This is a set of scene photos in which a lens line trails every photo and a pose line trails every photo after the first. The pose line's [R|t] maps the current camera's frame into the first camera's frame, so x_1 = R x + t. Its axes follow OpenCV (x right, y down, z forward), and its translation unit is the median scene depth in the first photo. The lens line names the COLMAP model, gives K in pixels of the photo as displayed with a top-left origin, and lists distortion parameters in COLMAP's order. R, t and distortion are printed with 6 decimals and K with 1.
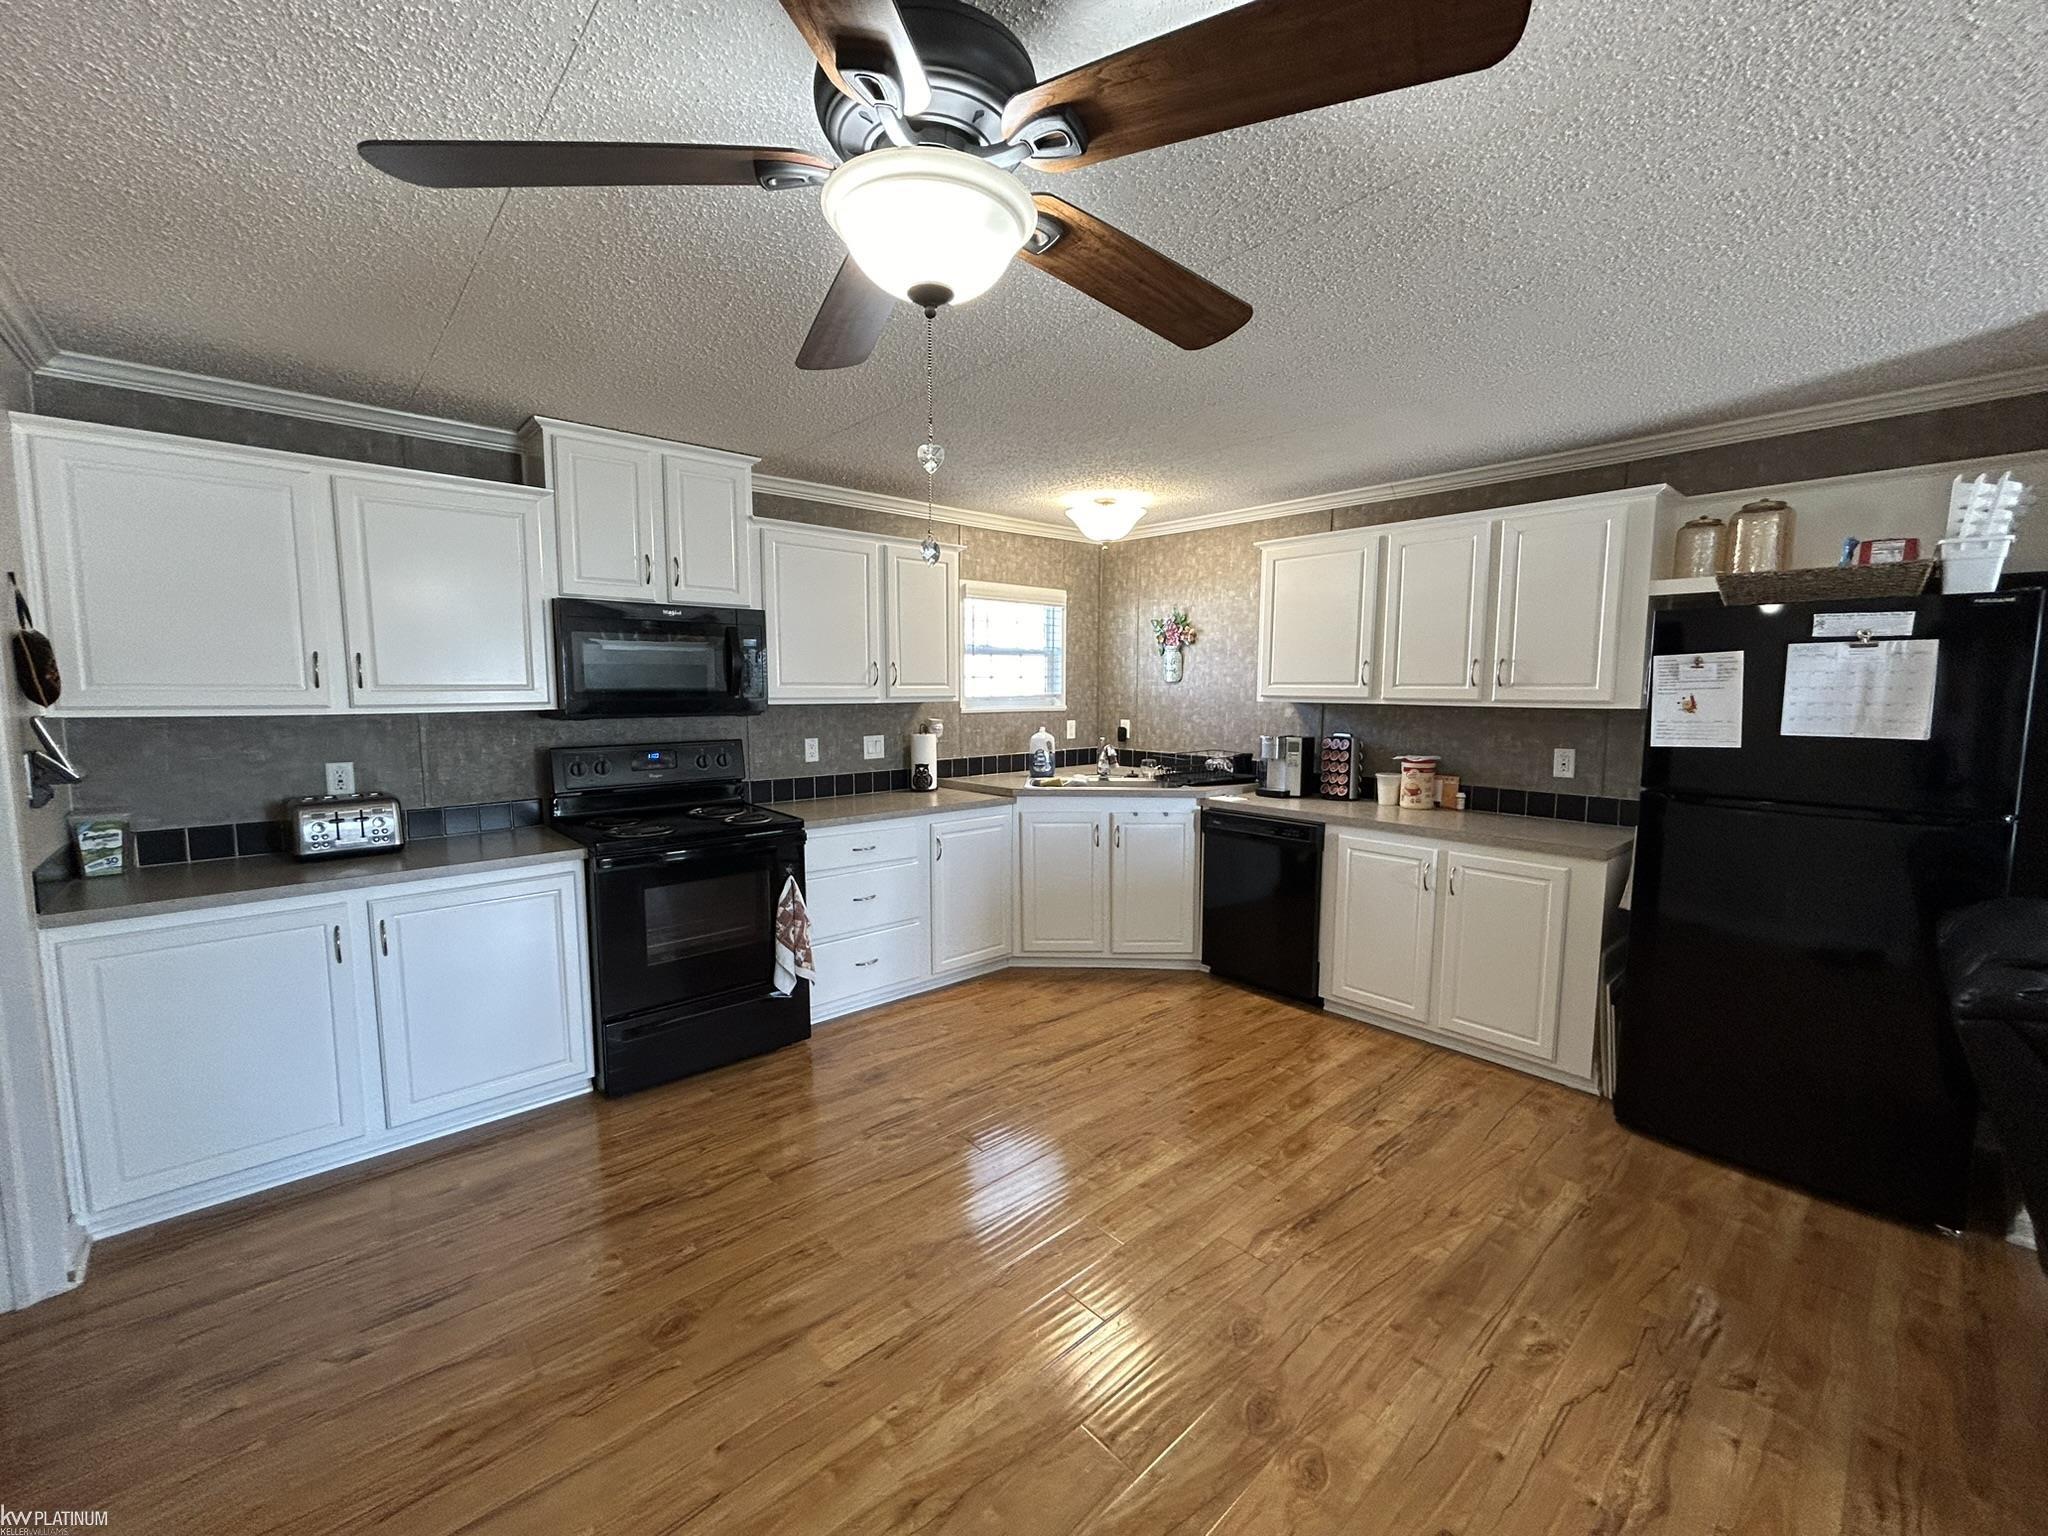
lens RADIAL K [[828.6, 0, 1015.3], [0, 828.6, 761.3], [0, 0, 1]] dist [-0.000350, 0.000229]
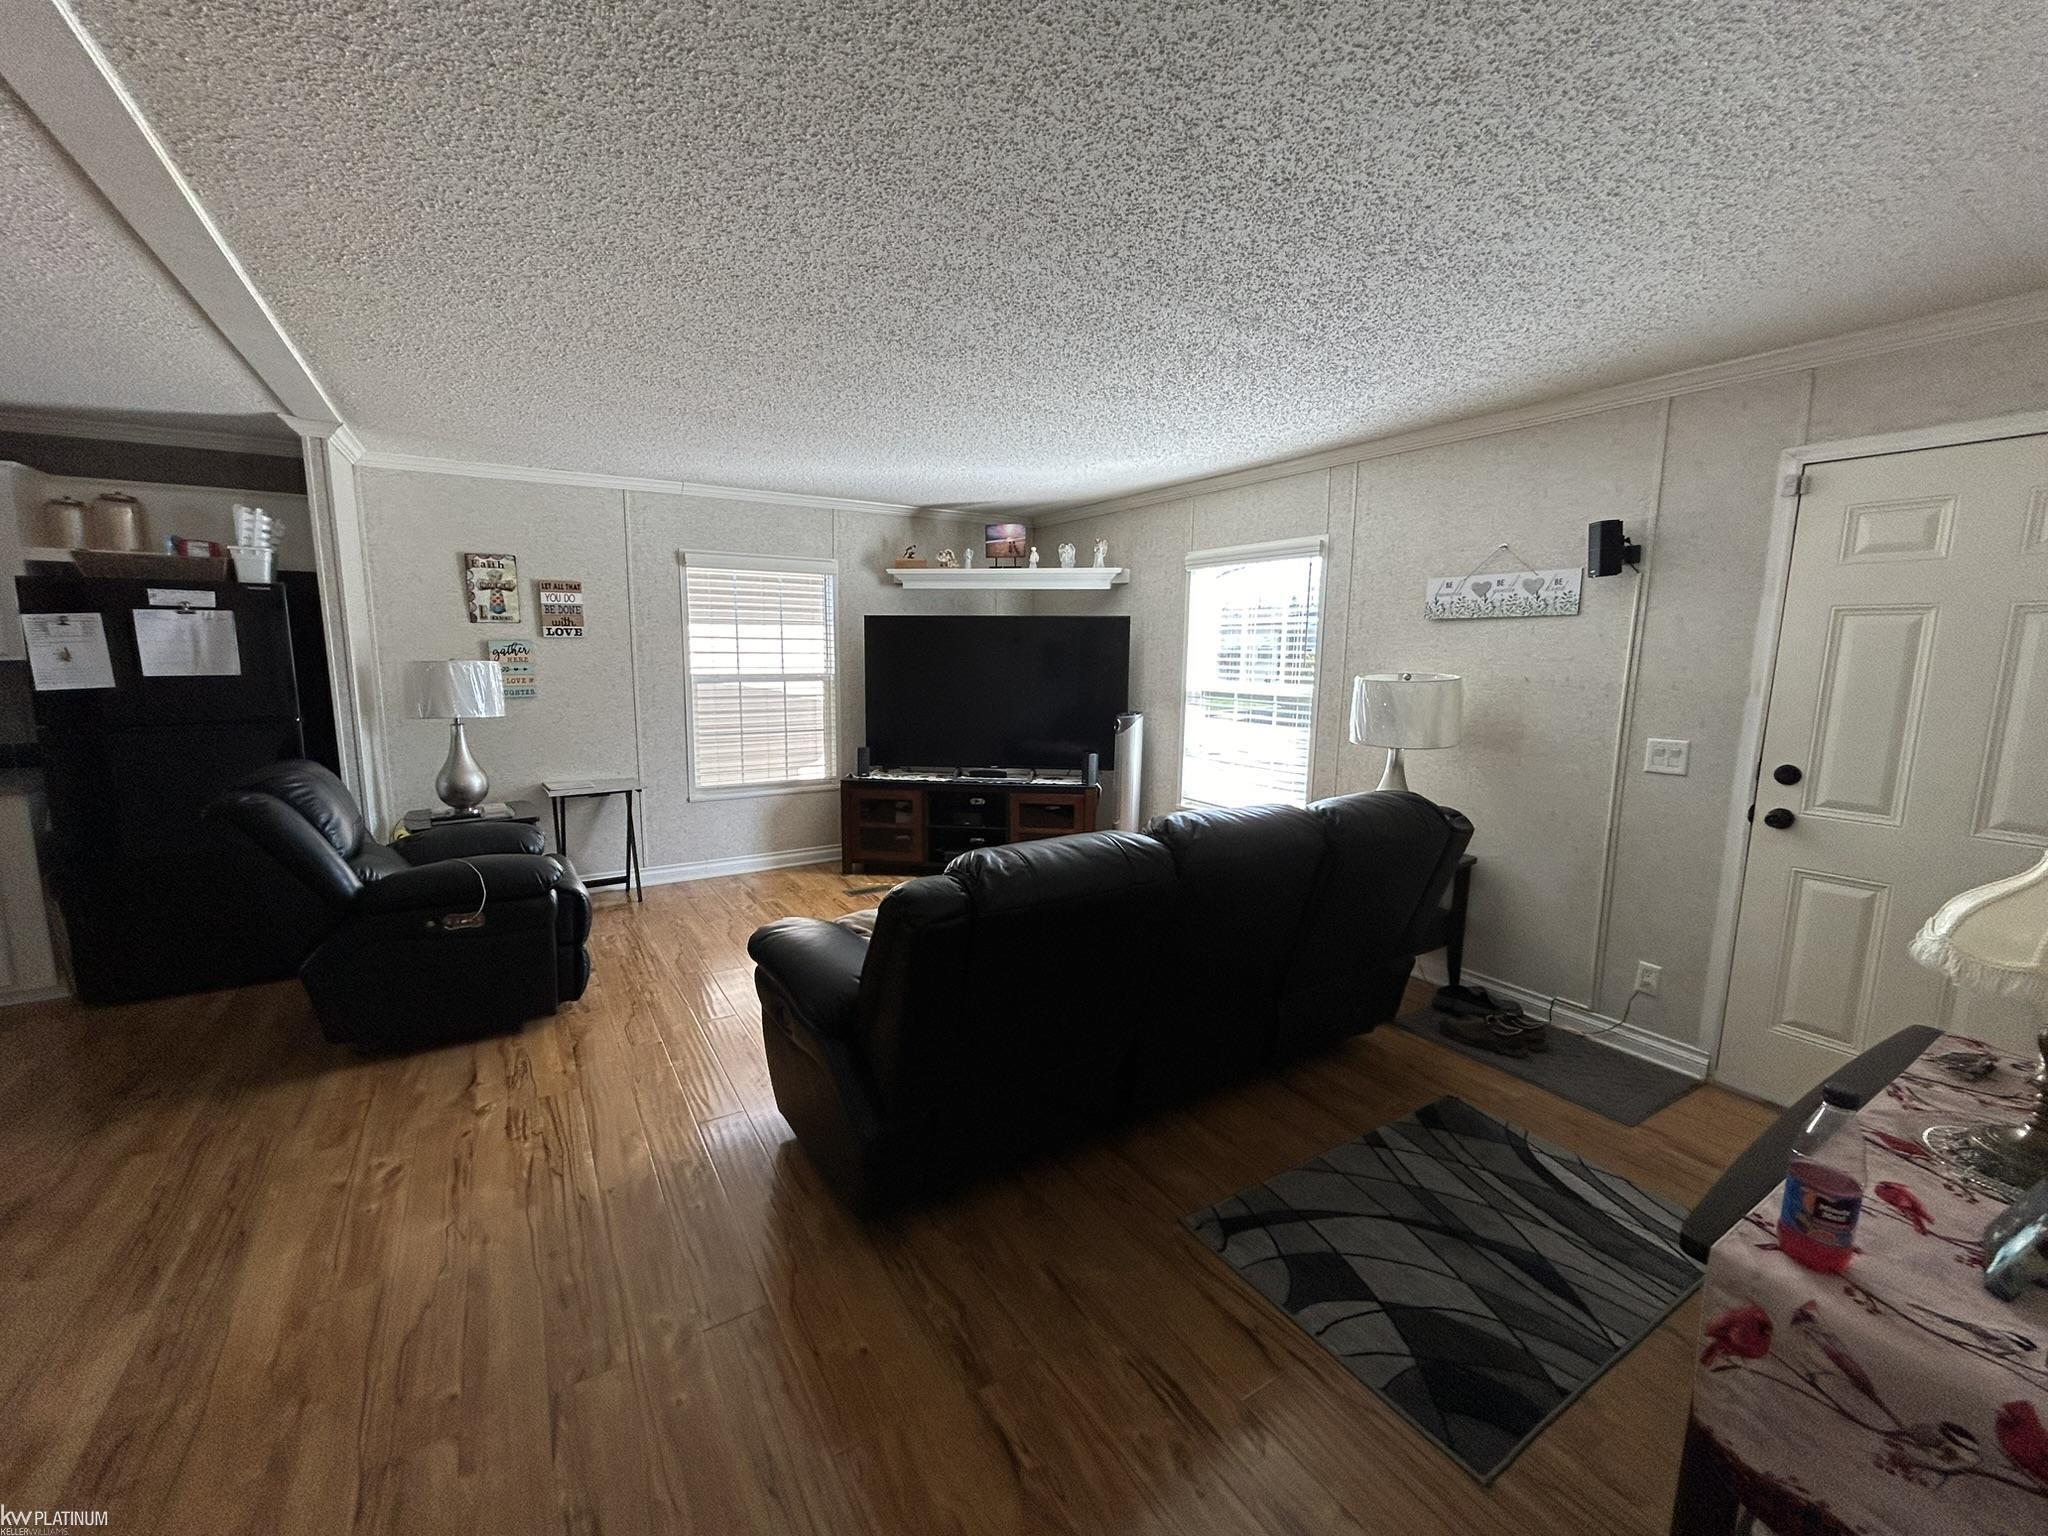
lens RADIAL K [[828.6, 0, 1028.5], [0, 828.6, 764.1], [0, 0, 1]] dist [-0.000350, 0.000229]
pose [[0.160514, -0.141027, 0.976907, -0.166360], [0.087197, 0.987896, 0.128286, 0.053064], [-0.983174, 0.064592, 0.170868, -0.551976]]
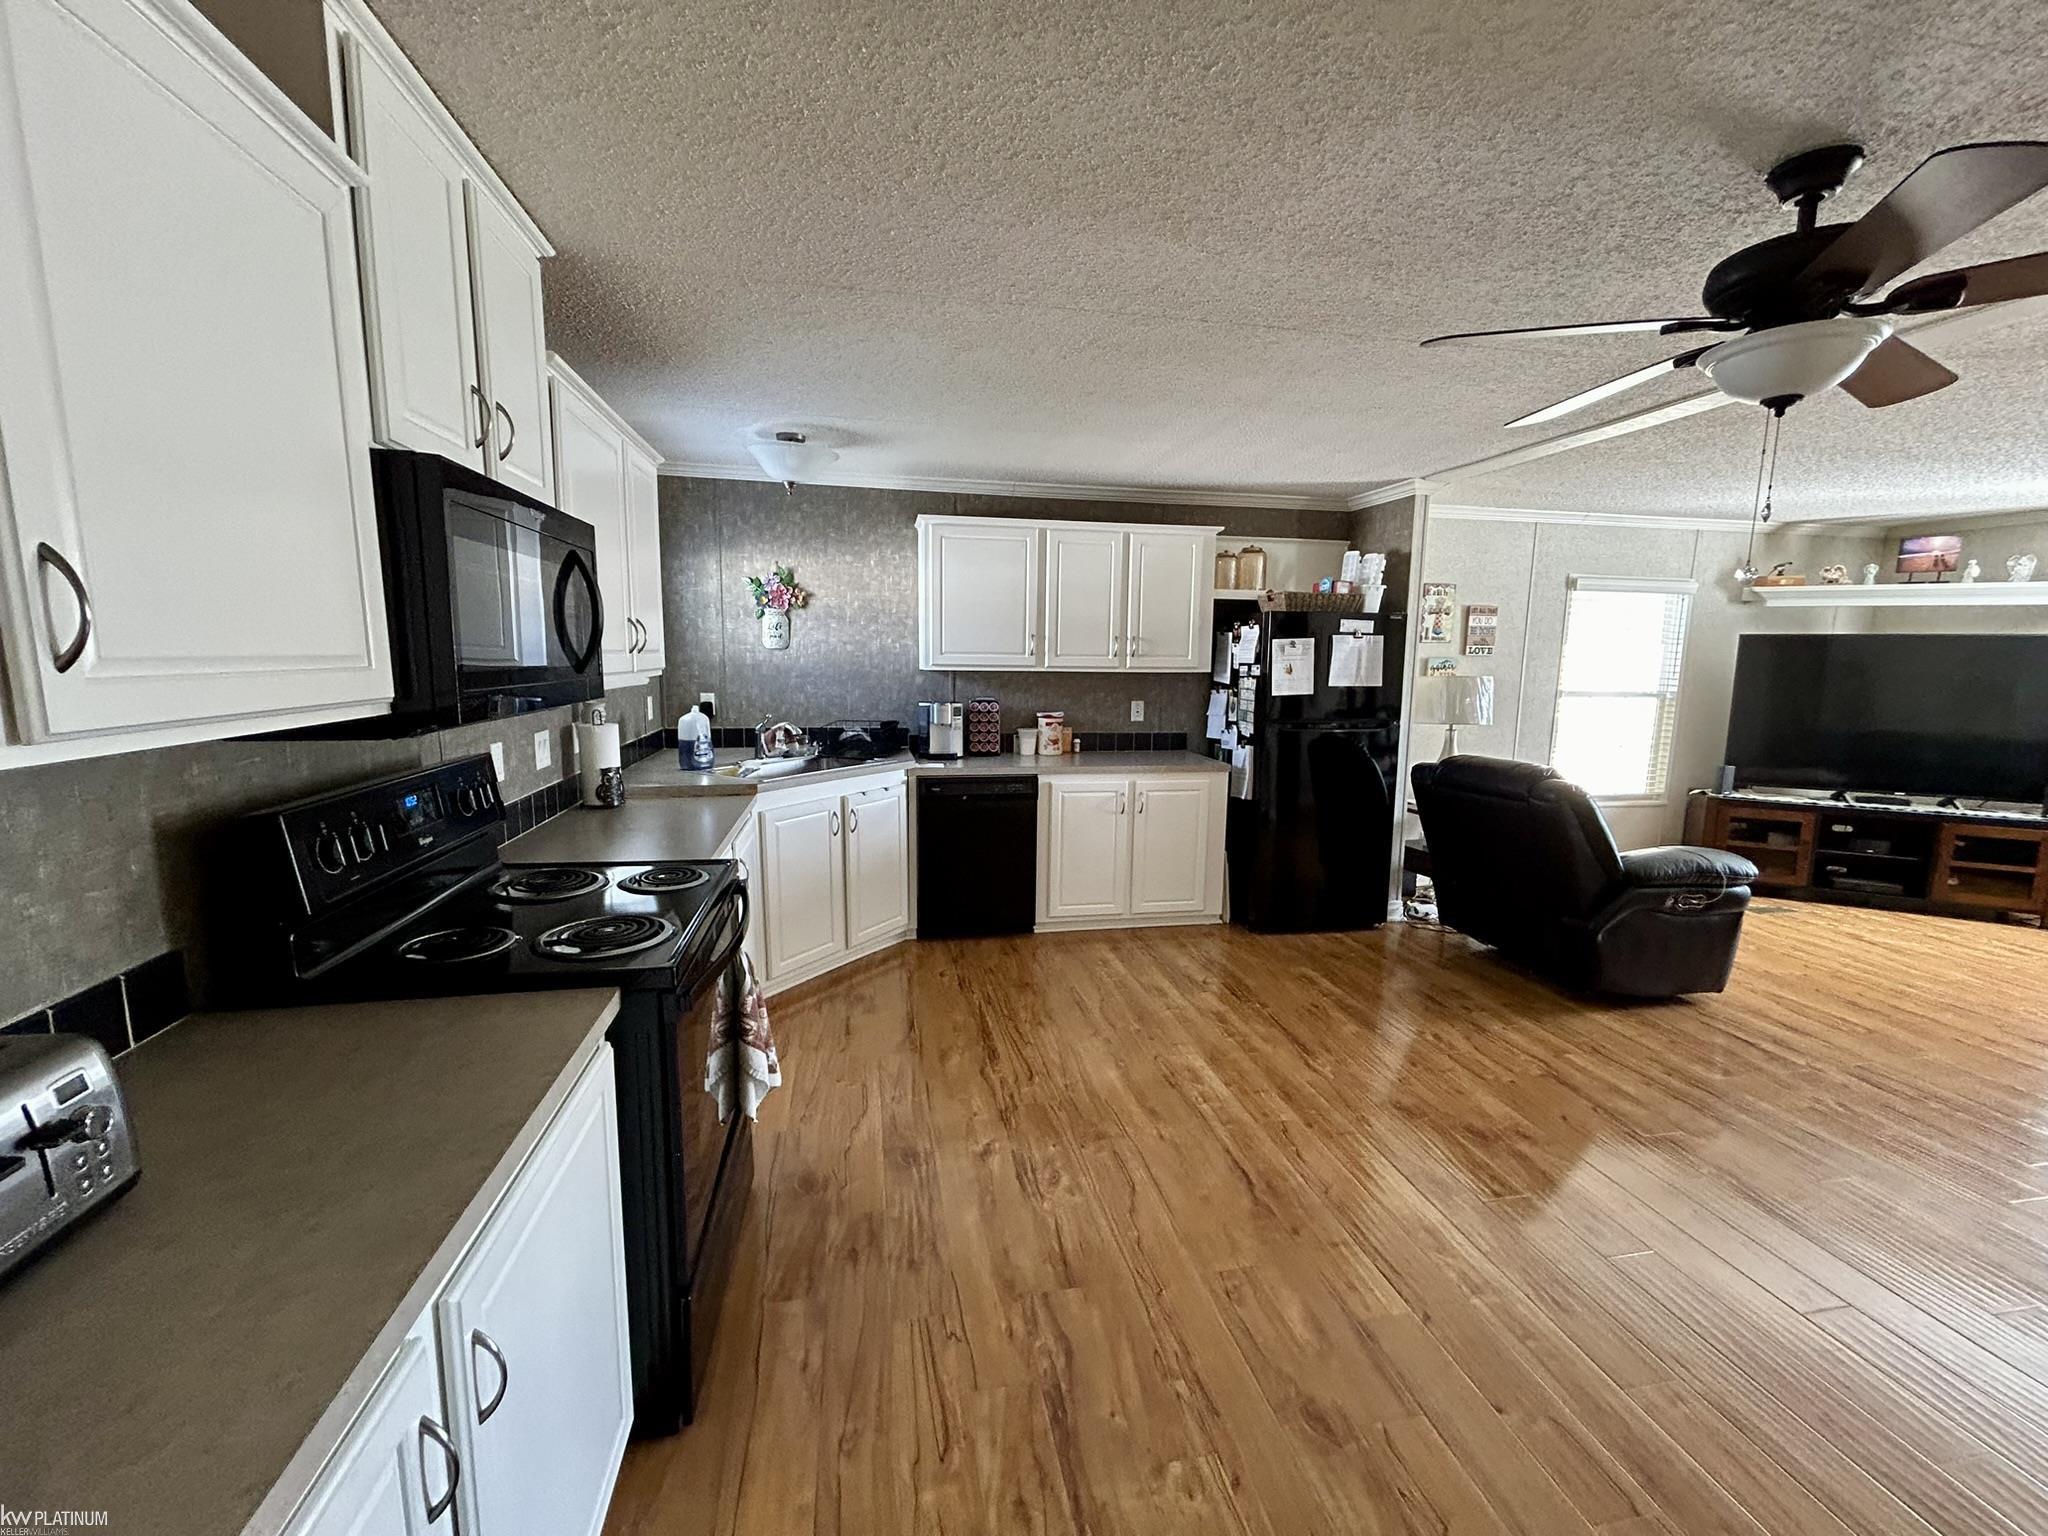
lens RADIAL K [[828.6, 0, 1023.5], [0, 828.6, 766.6], [0, 0, 1]] dist [-0.000350, 0.000229]
pose [[0.508215, -0.112944, 0.853792, -0.800178], [0.069370, 0.993511, 0.090134, -0.054538], [-0.858432, 0.013420, 0.512752, 0.537353]]
